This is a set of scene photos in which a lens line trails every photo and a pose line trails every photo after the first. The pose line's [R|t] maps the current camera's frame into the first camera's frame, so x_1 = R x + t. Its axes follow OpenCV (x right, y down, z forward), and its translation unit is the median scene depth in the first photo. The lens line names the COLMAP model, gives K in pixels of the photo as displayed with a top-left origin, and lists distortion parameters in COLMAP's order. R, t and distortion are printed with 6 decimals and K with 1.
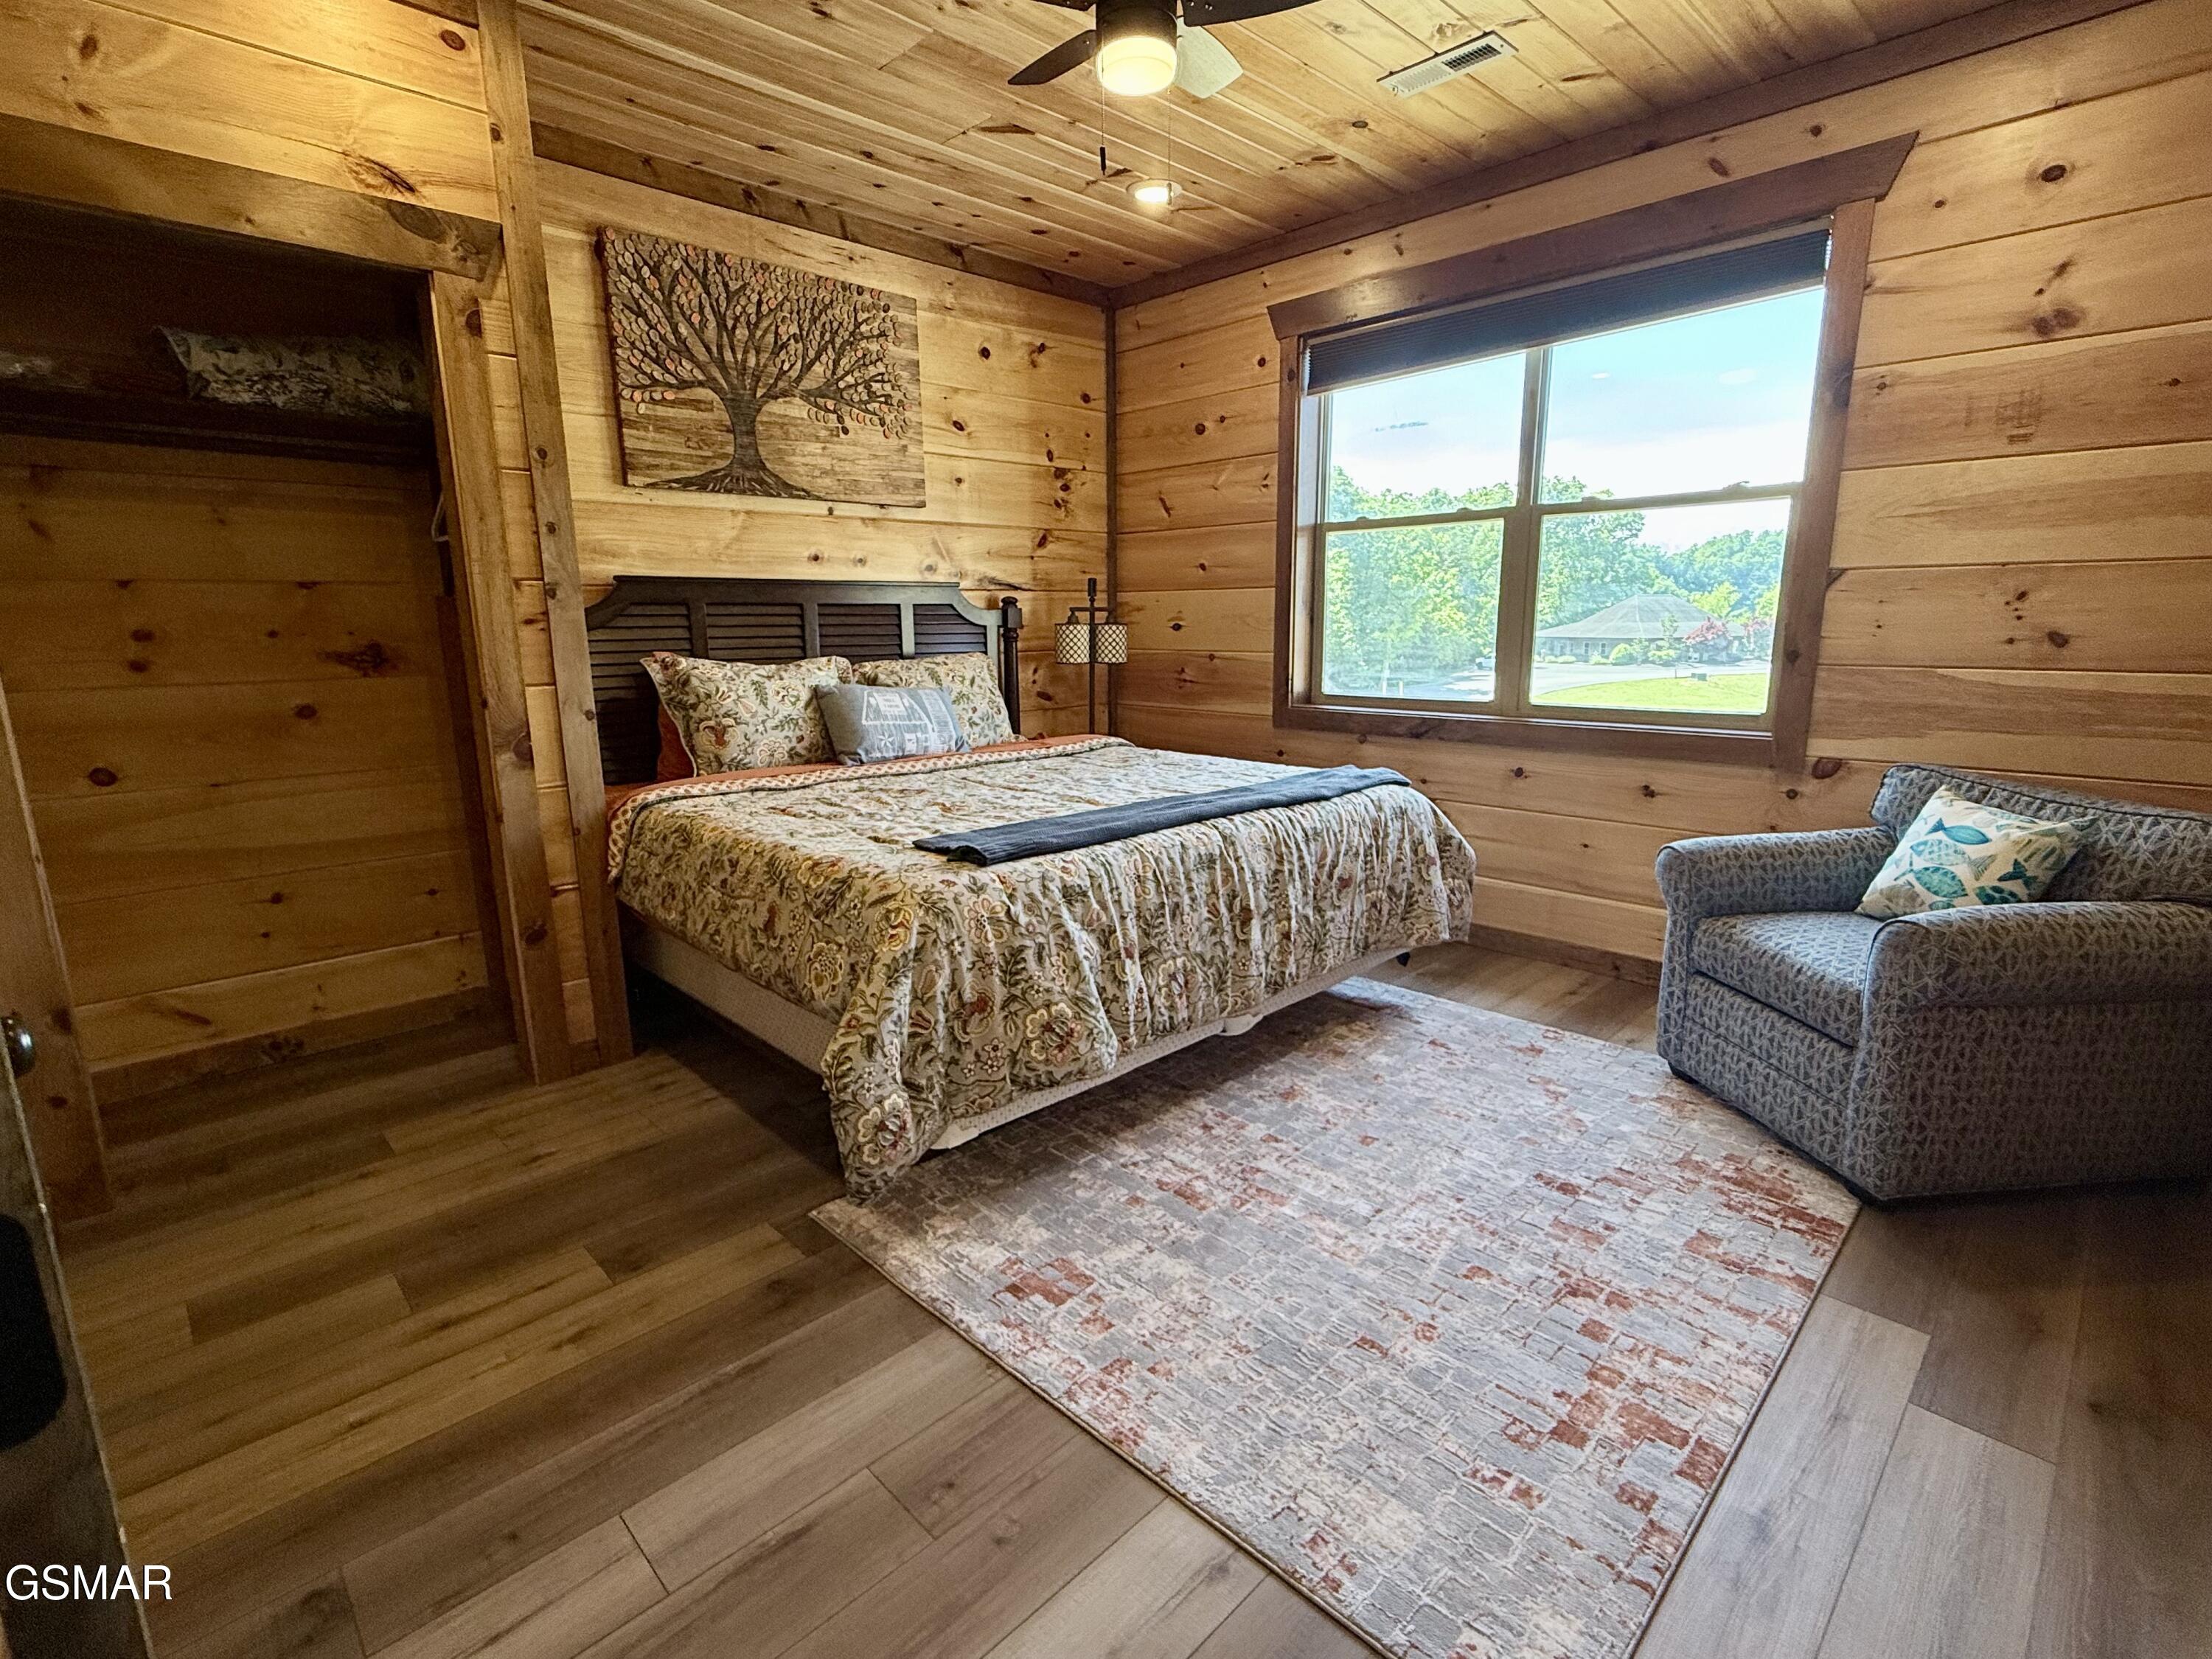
lens RADIAL K [[1032.7, 0, 1105.1], [0, 1032.7, 832.3], [0, 0, 1]] dist [0.000325, 0.000284]
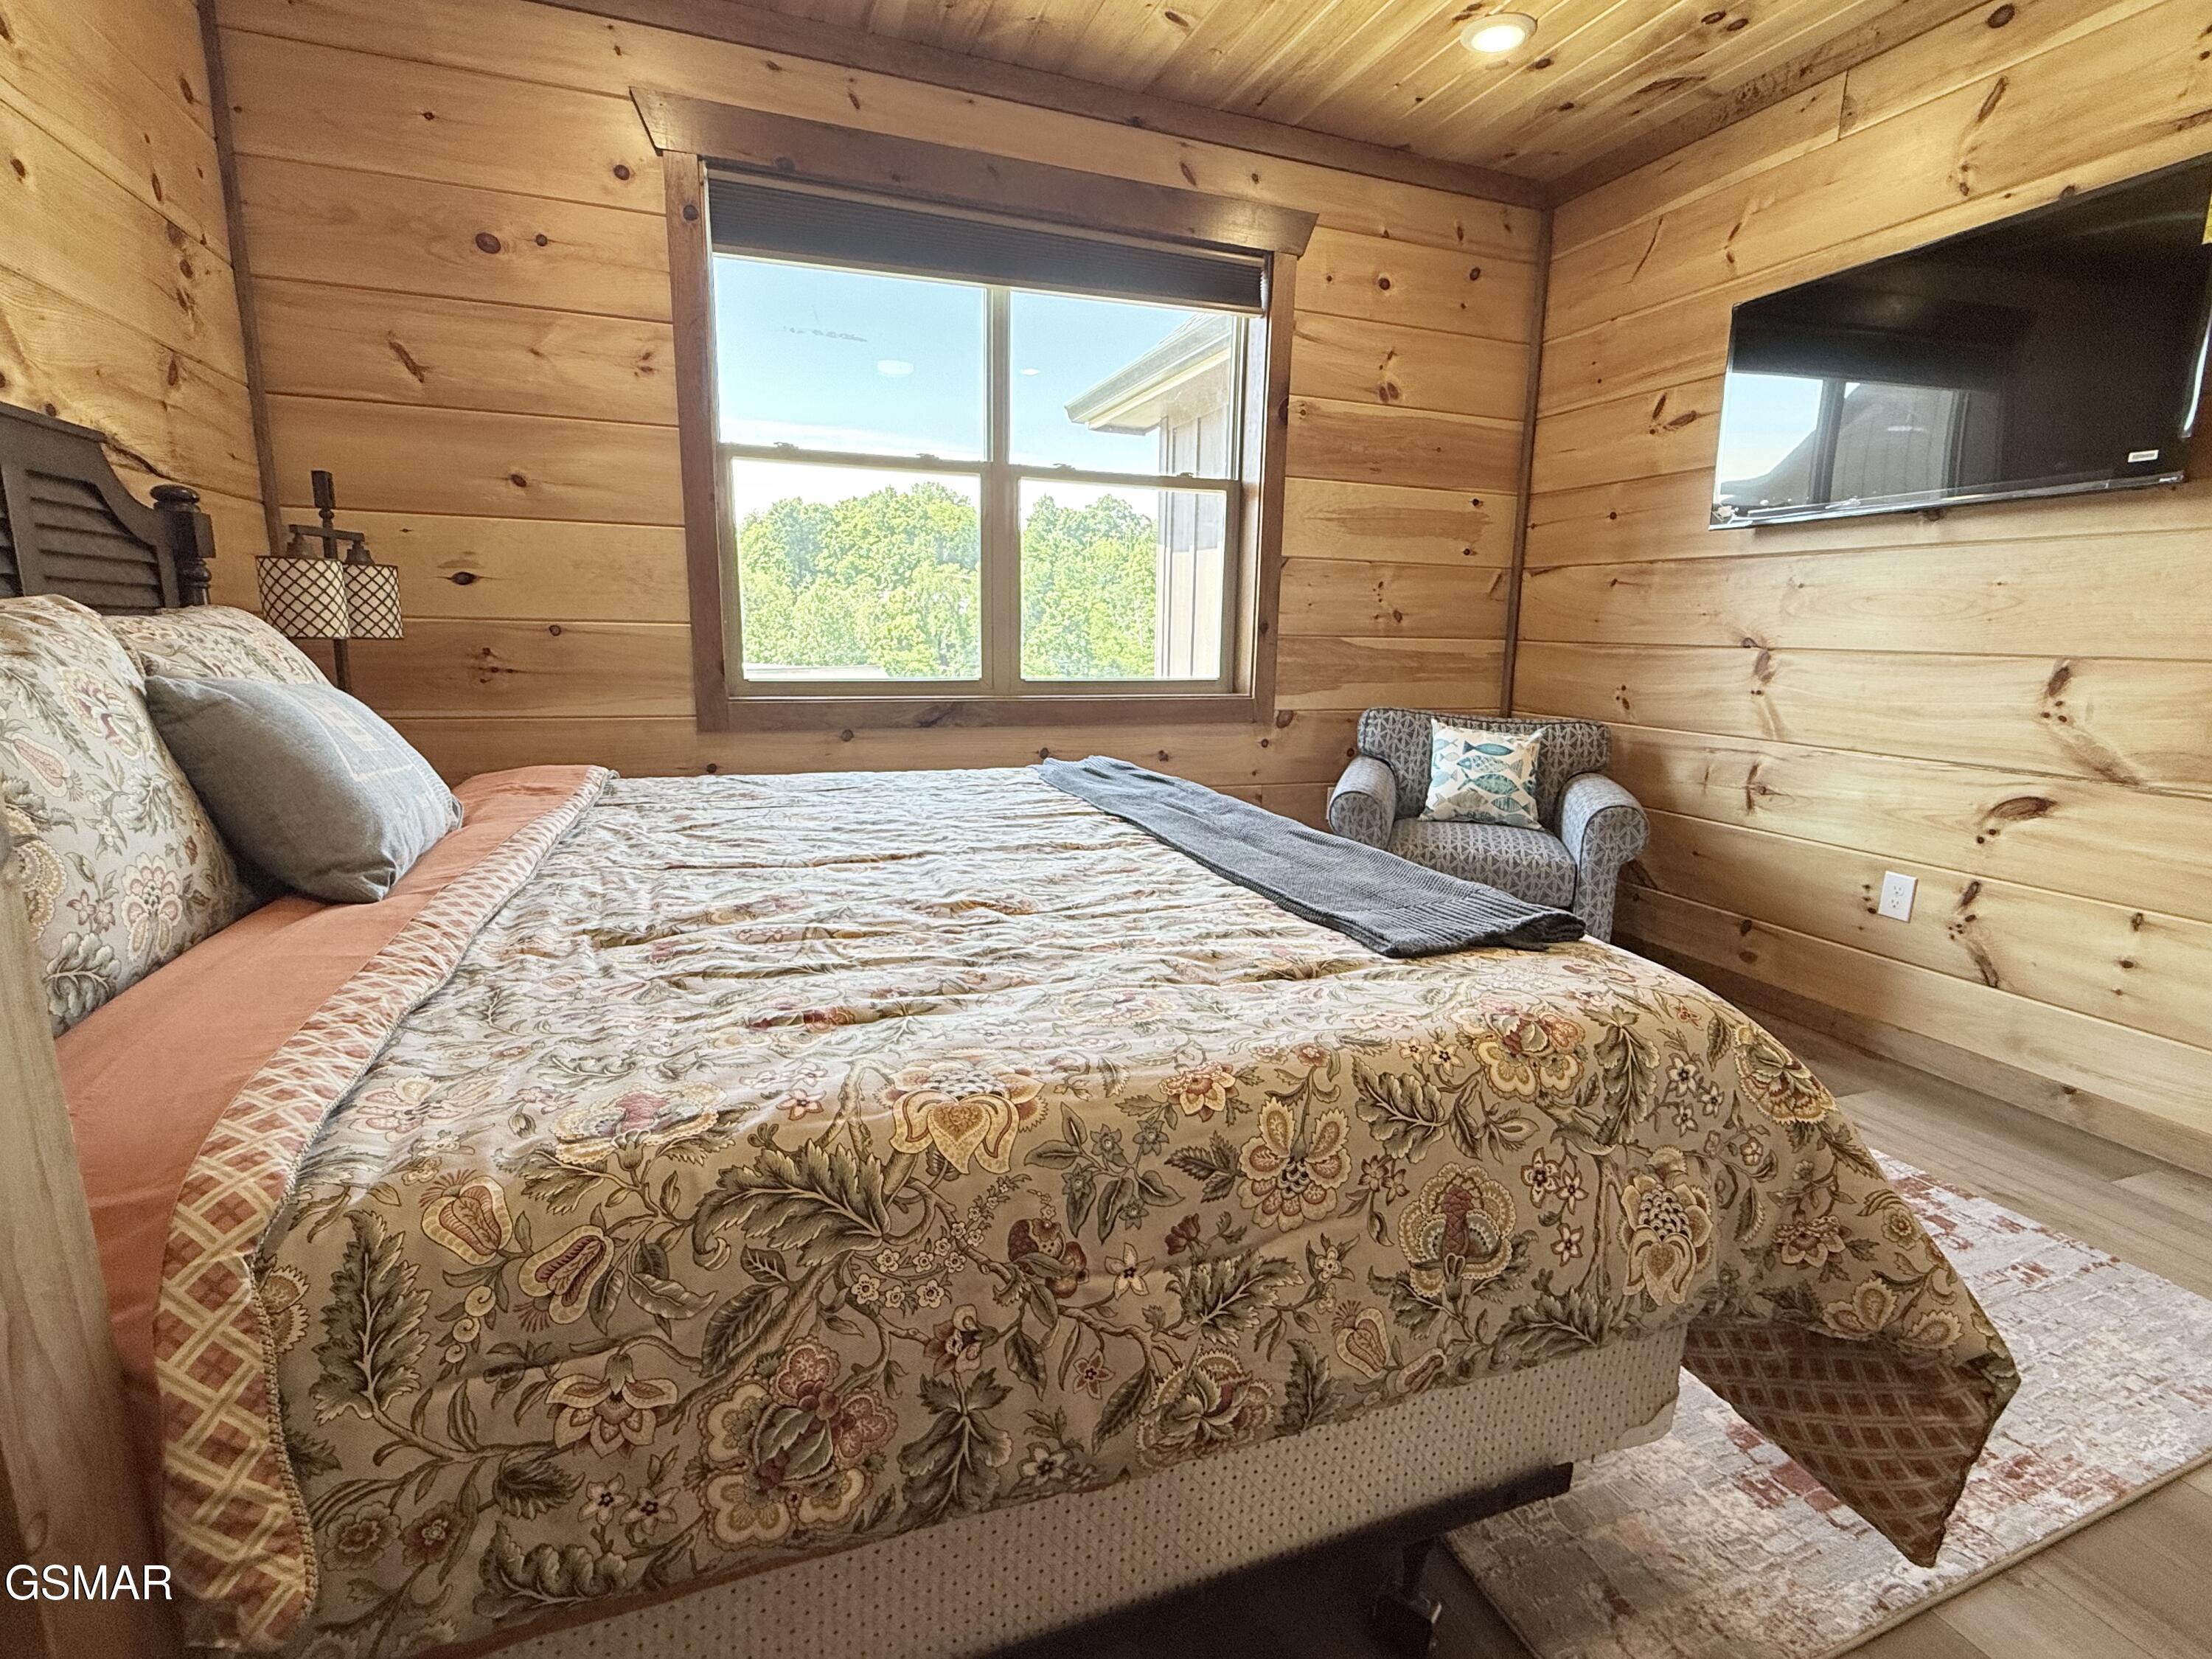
lens RADIAL K [[1032.7, 0, 1105.9], [0, 1032.7, 831.5], [0, 0, 1]] dist [0.000325, 0.000284]
pose [[0.401206, -0.162175, 0.901517, -0.427805], [0.162817, 0.981155, 0.104041, -0.076340], [-0.901401, 0.105041, 0.420050, 0.563306]]
